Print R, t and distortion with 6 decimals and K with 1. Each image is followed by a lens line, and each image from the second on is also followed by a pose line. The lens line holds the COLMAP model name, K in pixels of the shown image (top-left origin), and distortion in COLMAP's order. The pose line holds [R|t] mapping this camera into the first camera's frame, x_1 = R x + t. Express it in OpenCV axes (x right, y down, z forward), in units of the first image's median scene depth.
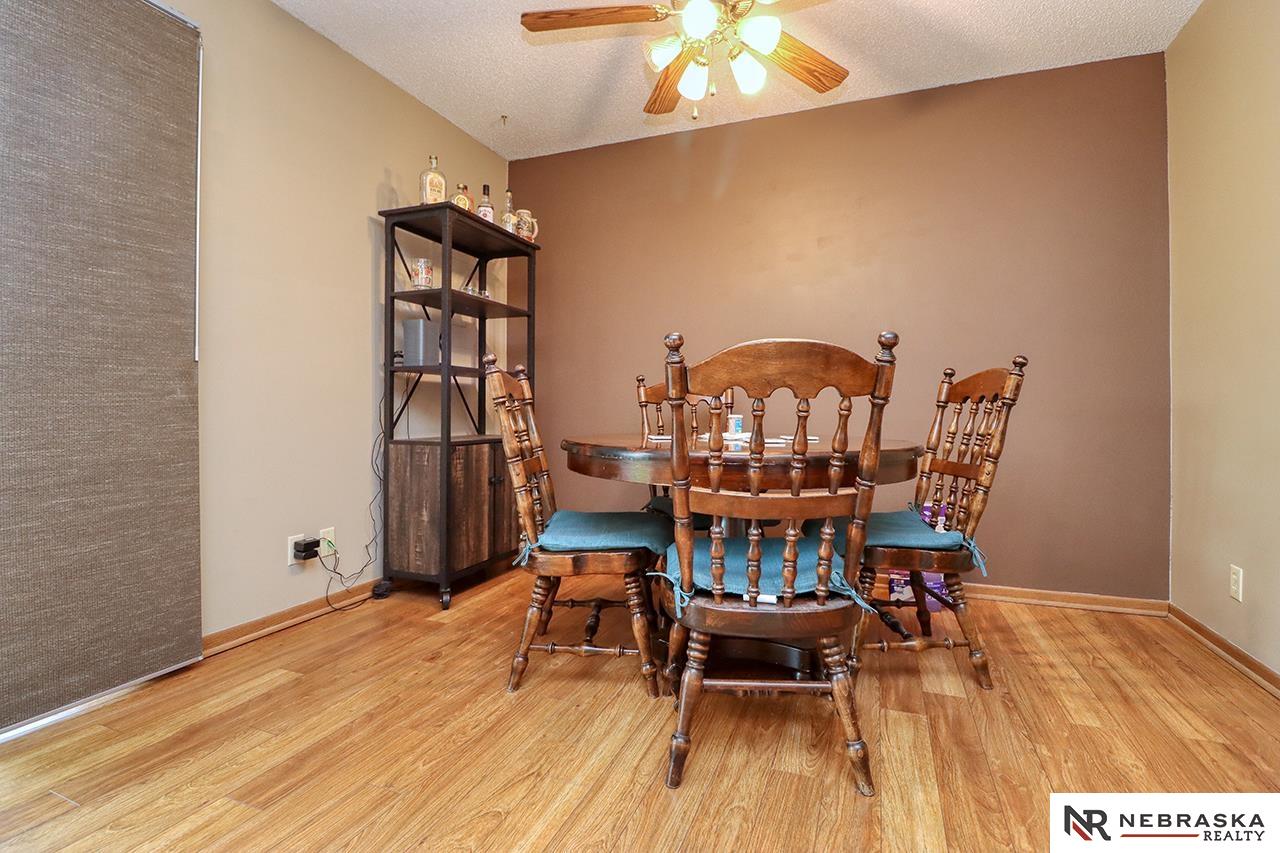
lens RADIAL K [[591.3, 0, 646.3], [0, 591.3, 416.3], [0, 0, 1]] dist [-0.003984, -0.010194]
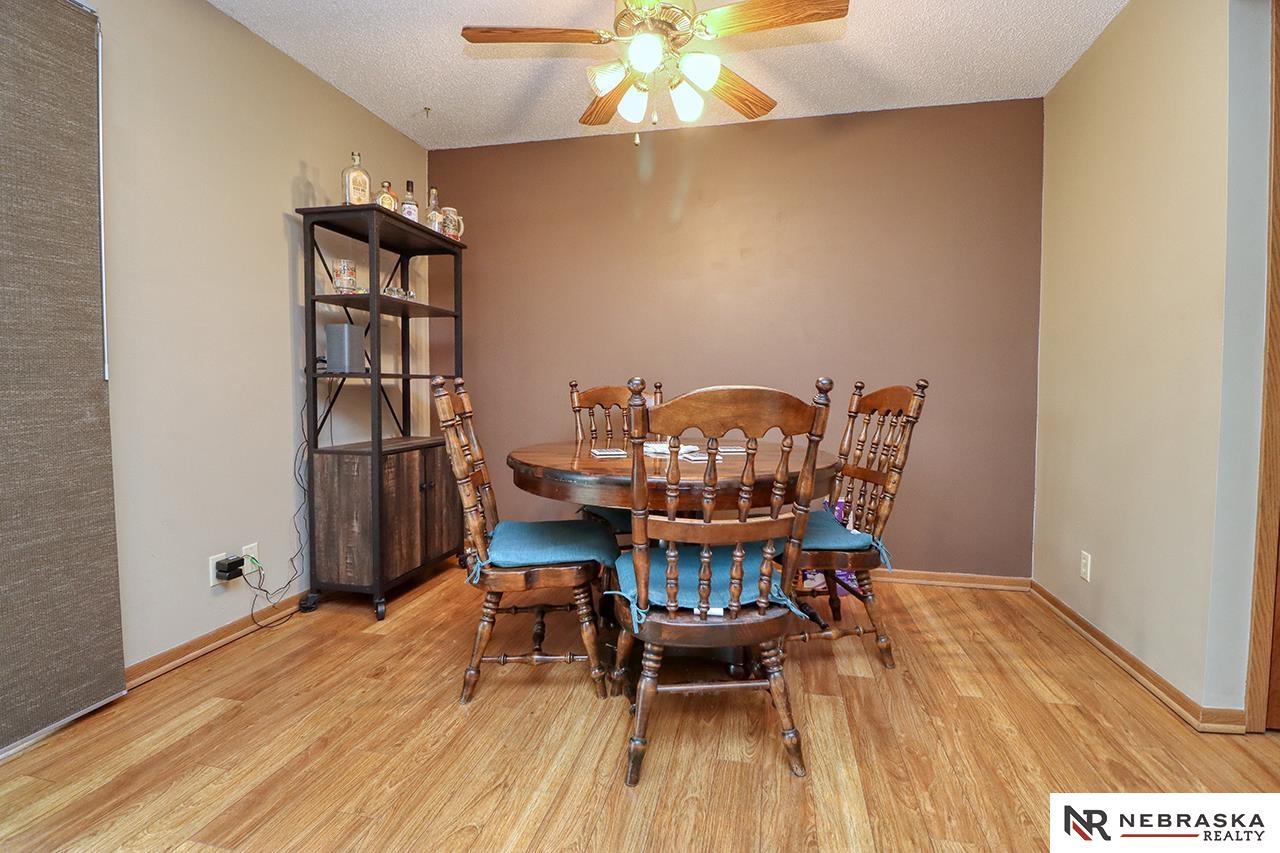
lens RADIAL K [[591.3, 0, 643.6], [0, 591.3, 417.9], [0, 0, 1]] dist [-0.003984, -0.010194]
pose [[0.988270, -0.007322, 0.152543, -0.071693], [0.000495, 0.998998, 0.044744, -0.079105], [-0.152718, -0.044144, 0.987283, -0.045878]]
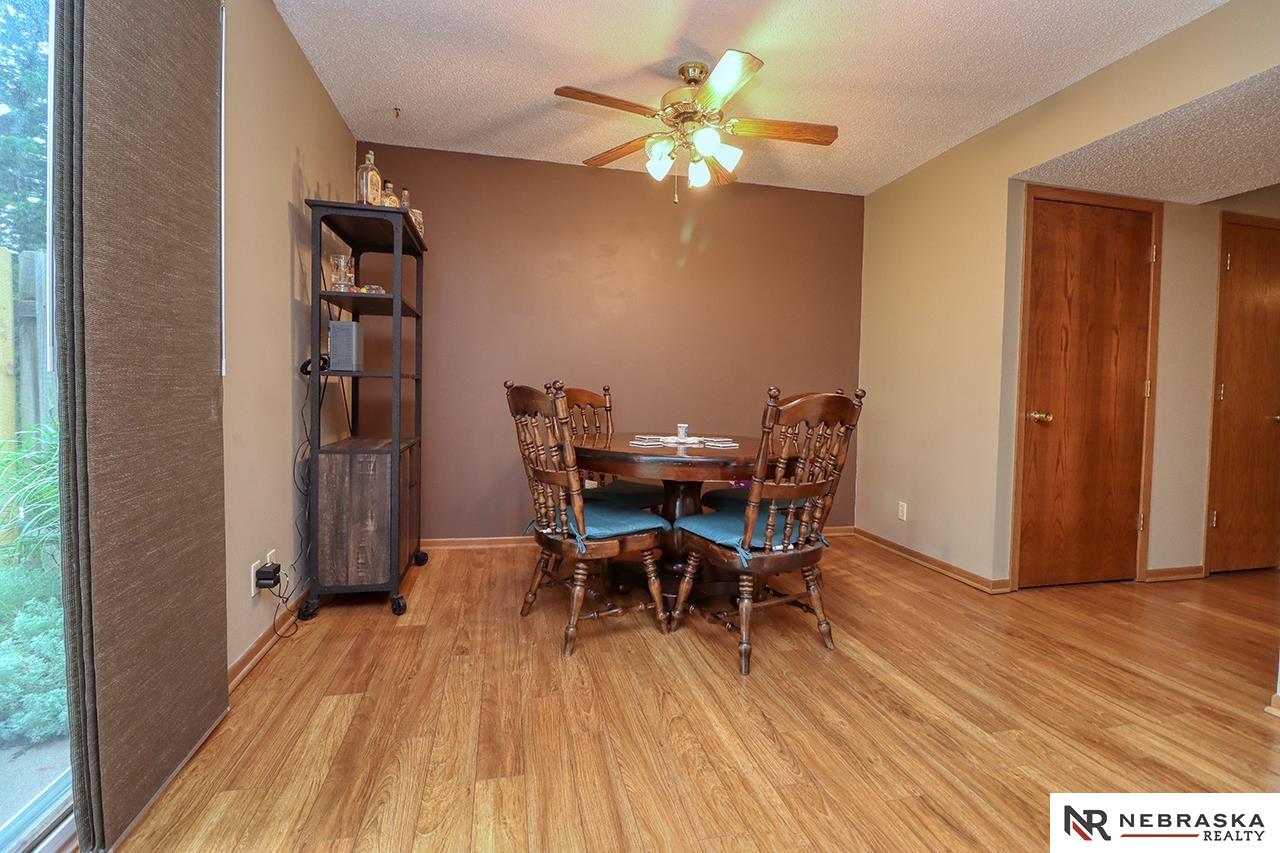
lens RADIAL K [[591.3, 0, 640.4], [0, 591.3, 418.3], [0, 0, 1]] dist [-0.003984, -0.010194]
pose [[0.827918, -0.011622, 0.560729, -0.781355], [-0.013936, 0.999050, 0.041282, -0.080601], [-0.560676, -0.041992, 0.826970, -0.078609]]
